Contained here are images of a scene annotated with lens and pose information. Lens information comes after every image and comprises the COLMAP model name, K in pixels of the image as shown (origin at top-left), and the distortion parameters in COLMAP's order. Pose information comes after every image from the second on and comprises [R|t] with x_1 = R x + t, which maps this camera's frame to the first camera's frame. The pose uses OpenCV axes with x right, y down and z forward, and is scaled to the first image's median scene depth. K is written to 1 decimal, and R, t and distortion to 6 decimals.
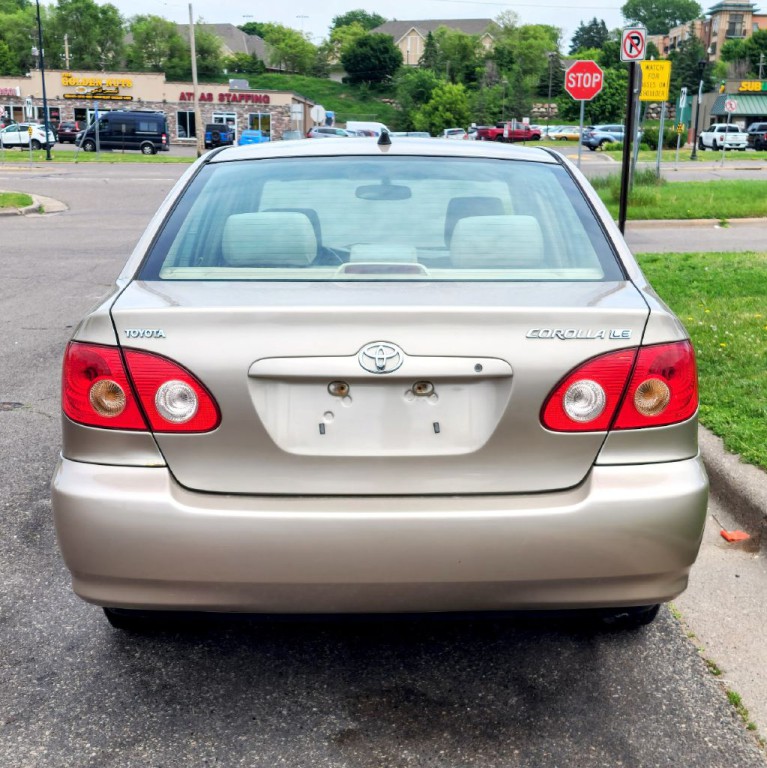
lens RADIAL K [[1367.8, 0, 419.2], [0, 1367.8, 448.4], [0, 0, 1]] dist [0.133424, 0.000000]
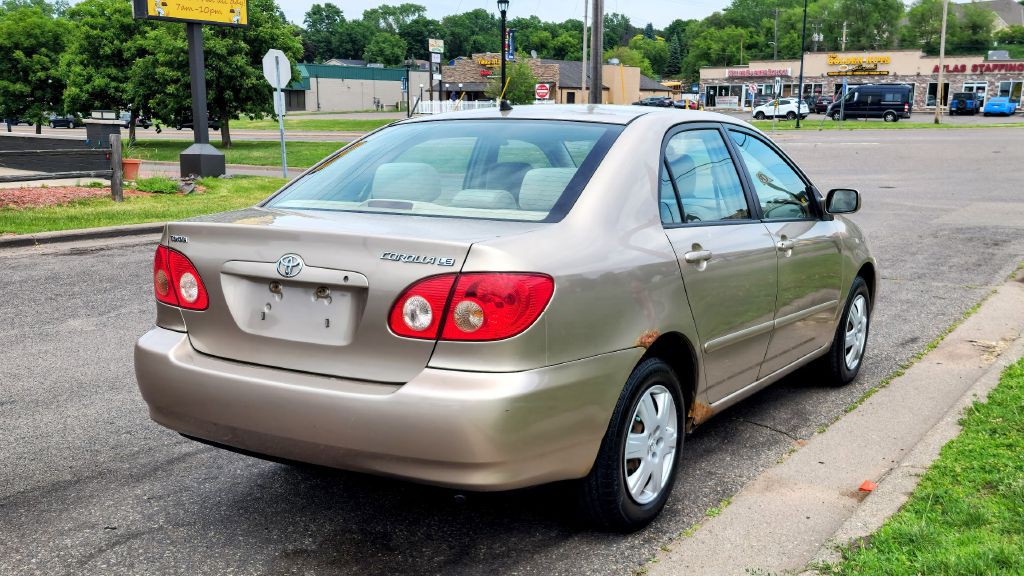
lens RADIAL K [[1216.0, 0, 521.1], [0, 1216.0, 324.2], [0, 0, 1]] dist [0.110481, 0.000000]
pose [[0.817163, 0.094997, -0.568524, 0.141153], [-0.121898, 0.992498, -0.009368, -0.004431], [0.563369, 0.076958, 0.822613, 0.025361]]
